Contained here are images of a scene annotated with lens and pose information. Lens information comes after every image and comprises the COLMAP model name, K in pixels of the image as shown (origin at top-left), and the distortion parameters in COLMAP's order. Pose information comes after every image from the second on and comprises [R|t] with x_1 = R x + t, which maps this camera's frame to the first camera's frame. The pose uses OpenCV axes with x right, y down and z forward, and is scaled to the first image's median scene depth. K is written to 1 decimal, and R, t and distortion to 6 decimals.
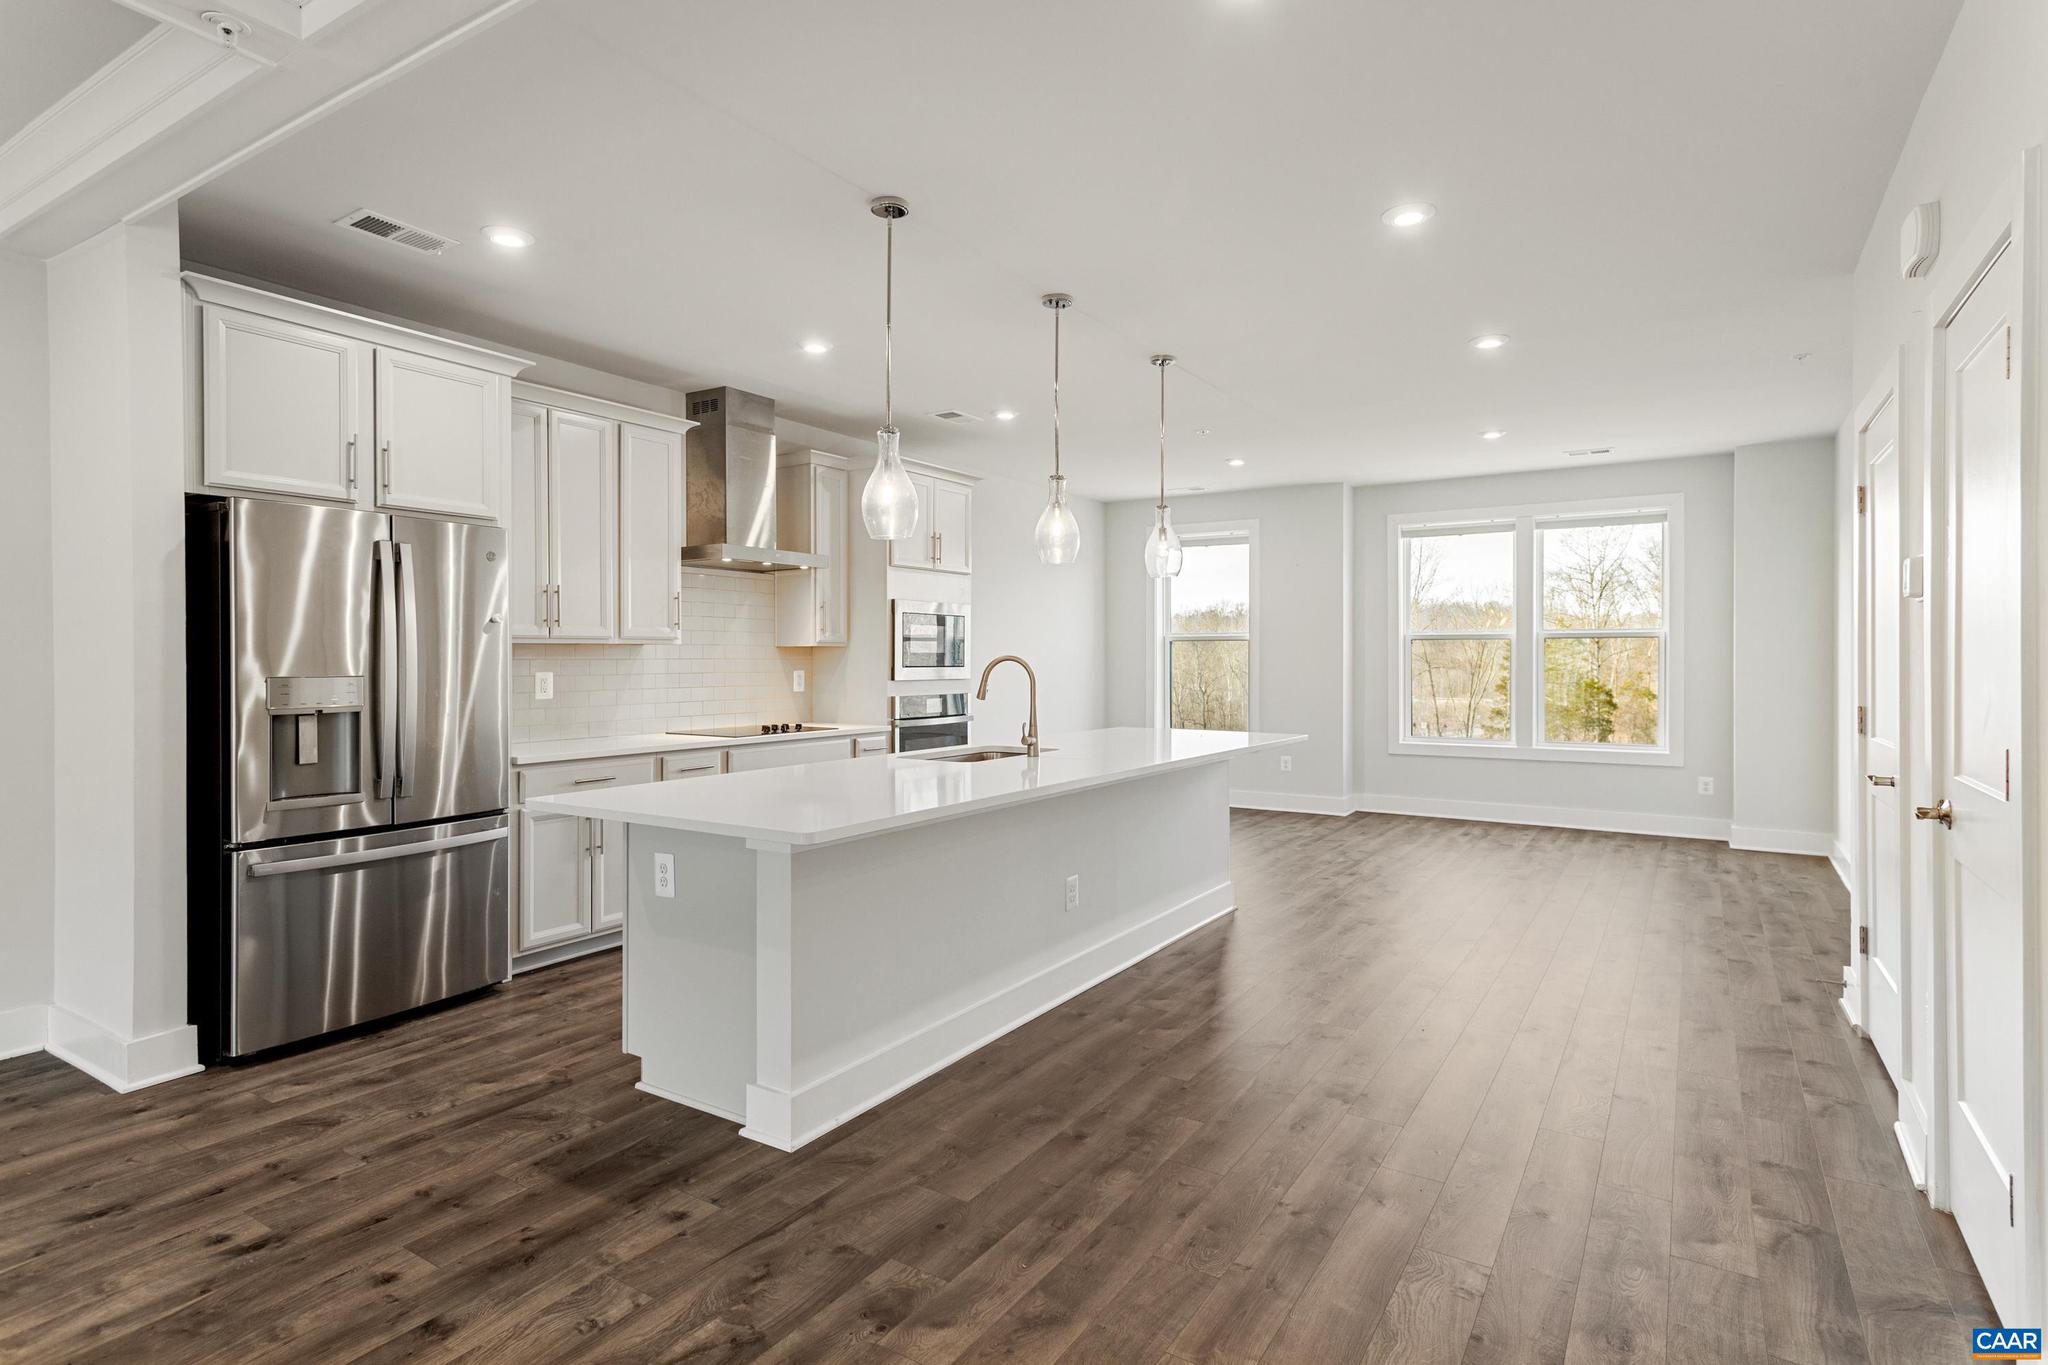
lens RADIAL K [[1075.5, 0, 1036.8], [0, 1075.5, 659.6], [0, 0, 1]] dist [0.032017, 0.000020]
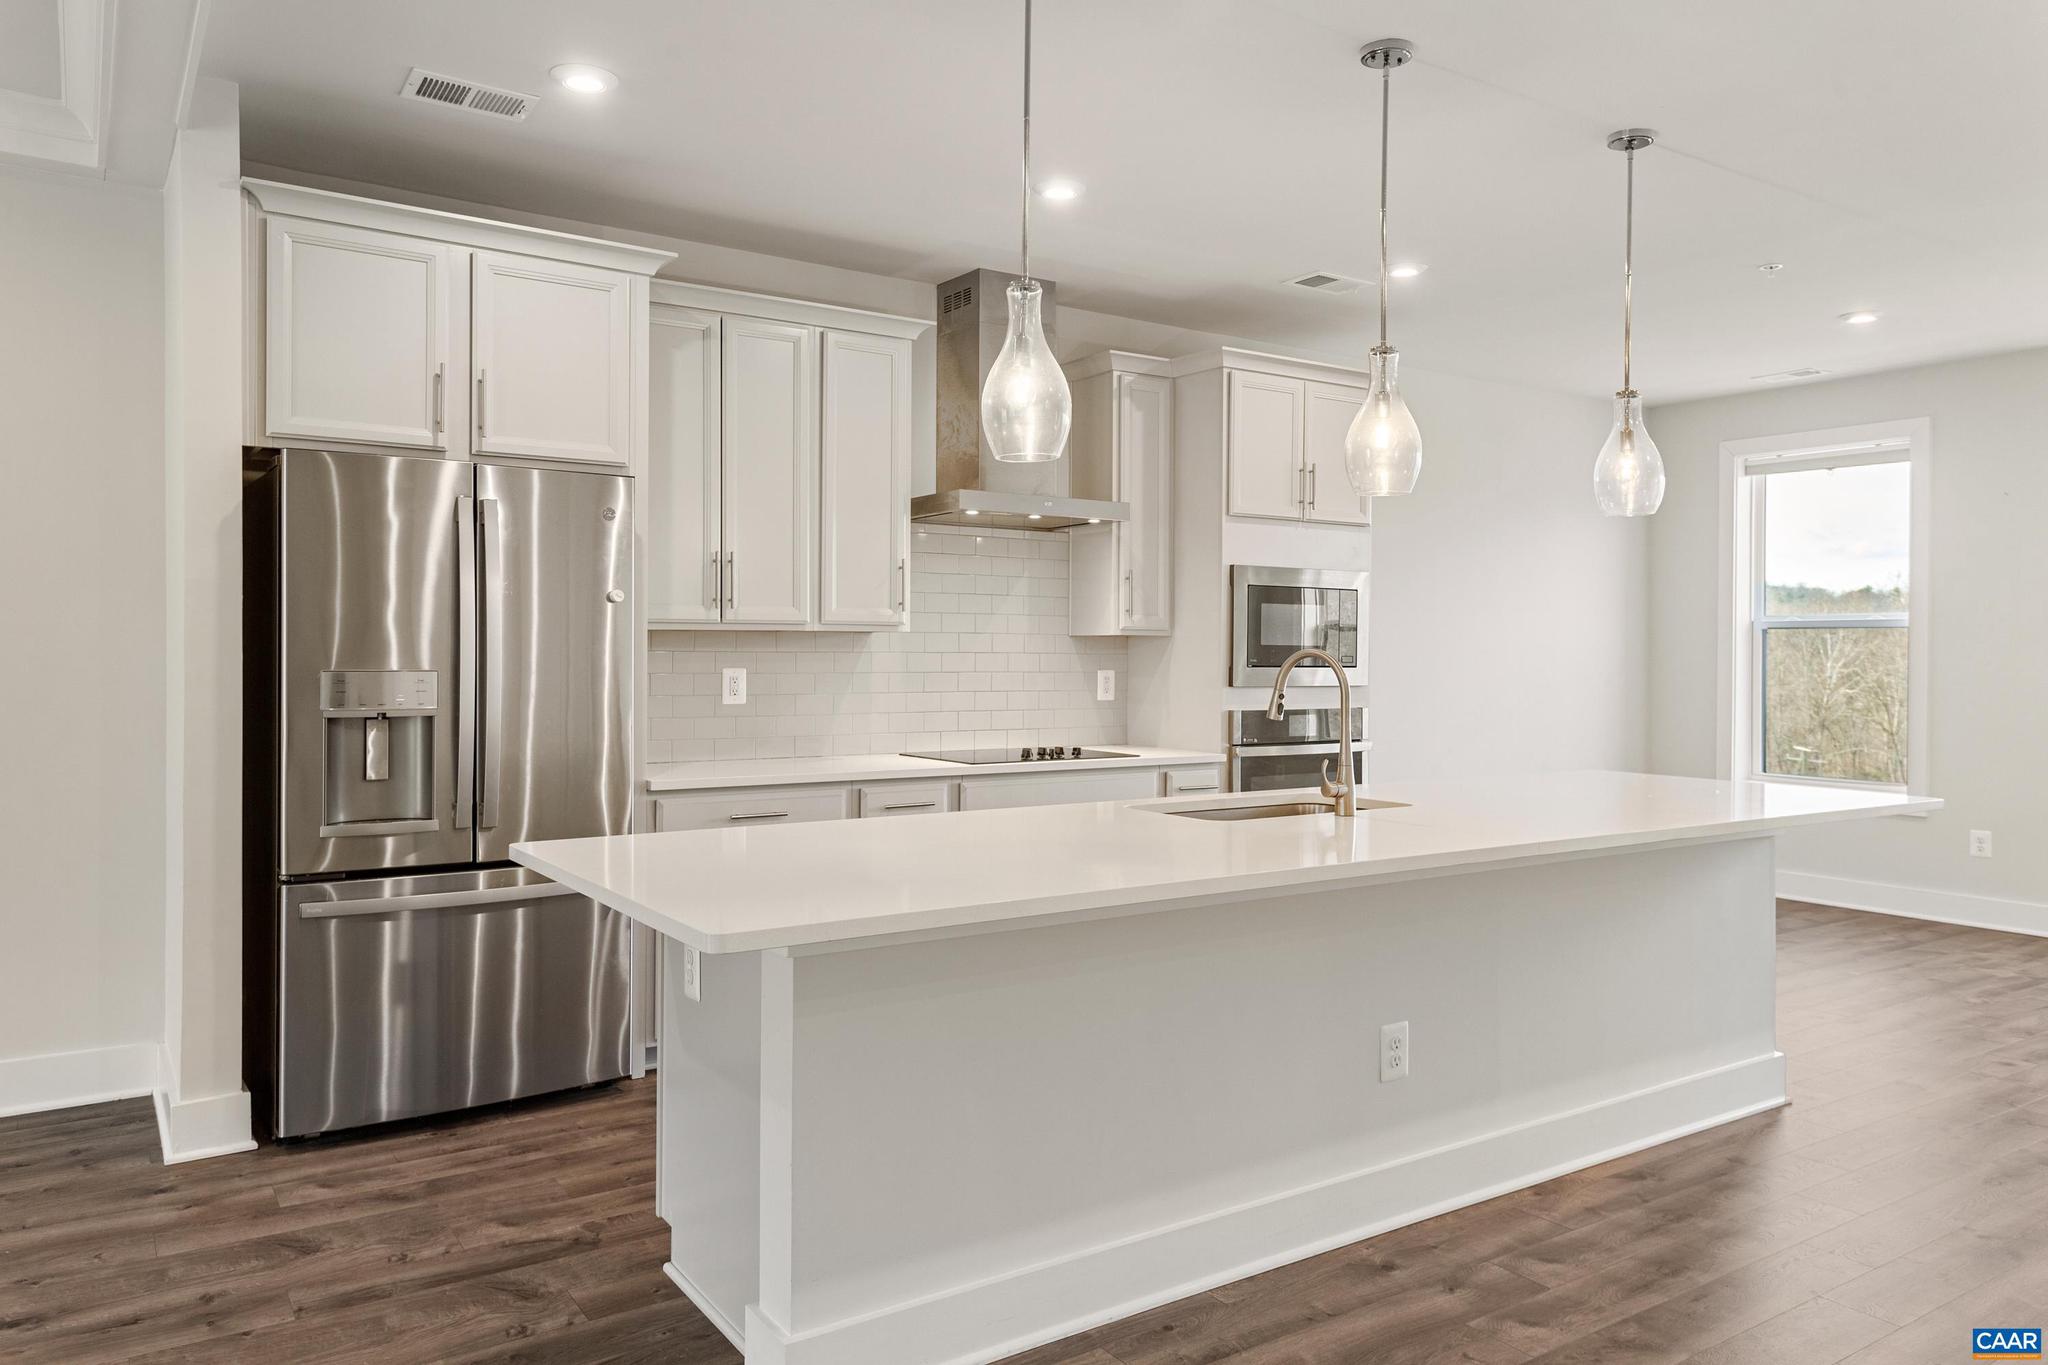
lens RADIAL K [[1442.6, 0, 1021.4], [0, 1442.6, 655.2], [0, 0, 1]] dist [0.022539, -0.005181]
pose [[0.914562, 0.006428, -0.404395, 0.144661], [-0.006914, 0.999976, 0.000259, 0.000586], [0.404387, 0.002559, 0.914584, 0.170125]]
